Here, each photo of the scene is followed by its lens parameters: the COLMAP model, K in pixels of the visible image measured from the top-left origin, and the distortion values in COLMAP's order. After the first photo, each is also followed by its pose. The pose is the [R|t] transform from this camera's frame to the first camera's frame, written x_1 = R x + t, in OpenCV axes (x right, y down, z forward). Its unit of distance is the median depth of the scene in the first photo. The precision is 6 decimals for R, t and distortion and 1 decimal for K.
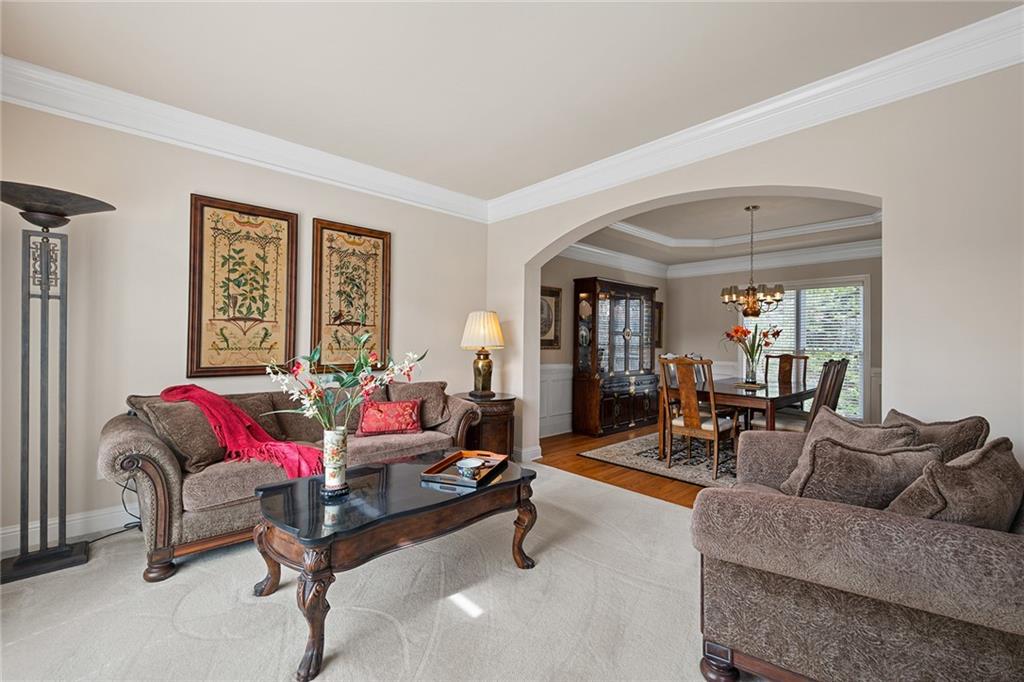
lens RADIAL K [[422.8, 0, 515.3], [0, 422.8, 339.0], [0, 0, 1]] dist [0.001220, 0.000041]
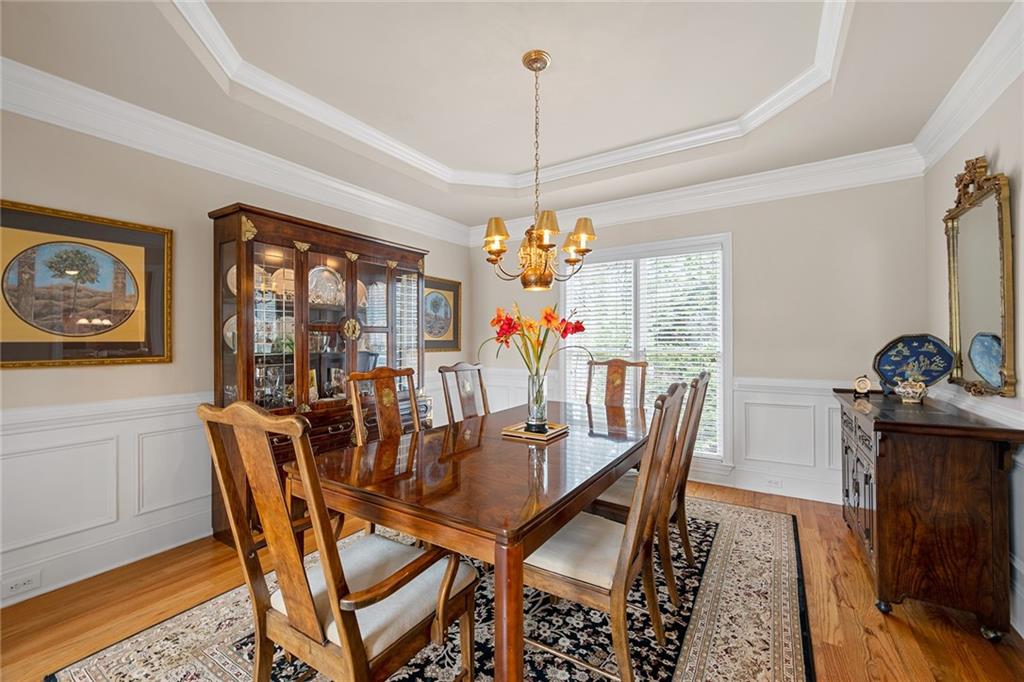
lens RADIAL K [[405.3, 0, 516.0], [0, 405.3, 341.6], [0, 0, 1]] dist [-0.000638, 0.000050]
pose [[0.965879, -0.017415, 0.258407, 0.419592], [0.014422, 0.999805, 0.013475, 0.001533], [-0.258591, -0.009288, 0.965942, 0.567432]]
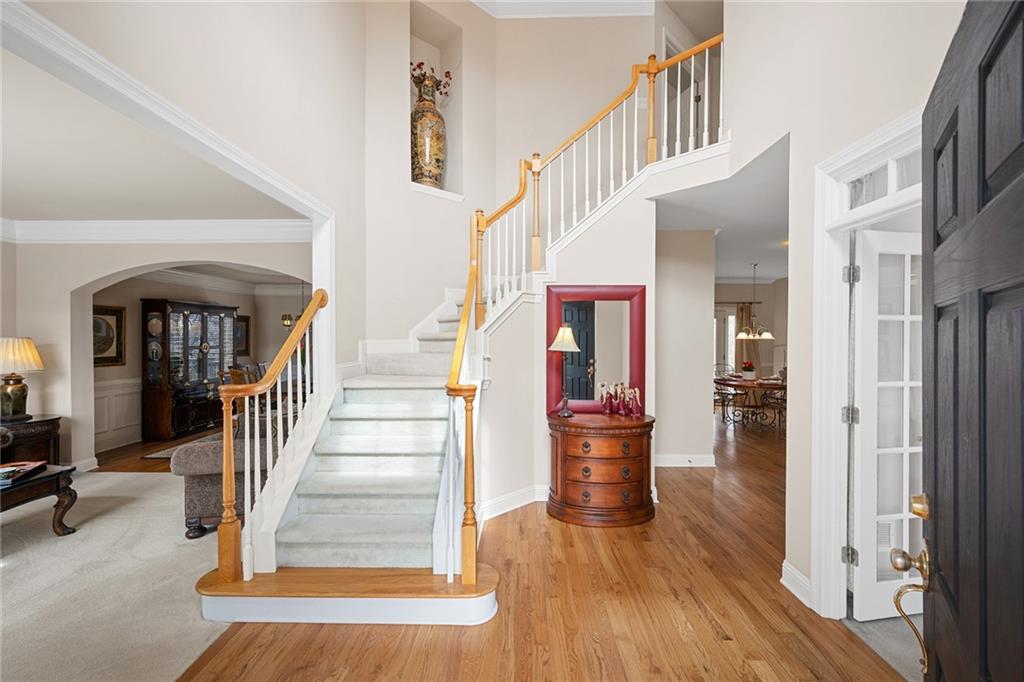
lens RADIAL K [[425.3, 0, 515.8], [0, 425.3, 340.3], [0, 0, 1]] dist [0.000593, -0.000438]
pose [[0.697614, -0.020355, 0.716185, 0.032787], [0.006705, 0.999738, 0.021883, -0.063672], [-0.716443, -0.010464, 0.697568, -0.517949]]
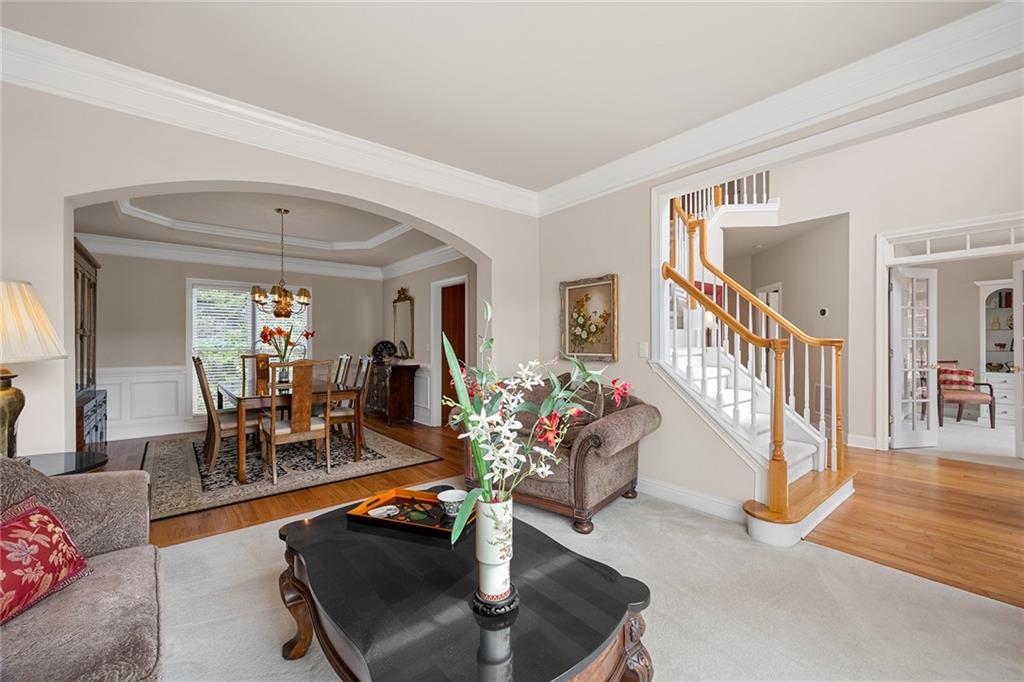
lens RADIAL K [[422.8, 0, 515.3], [0, 422.8, 339.0], [0, 0, 1]] dist [0.001220, 0.000041]
pose [[0.054626, -0.003032, 0.998502, -0.436045], [0.000887, 0.999995, 0.002988, -0.003160], [-0.998507, 0.000722, 0.054628, 0.389090]]
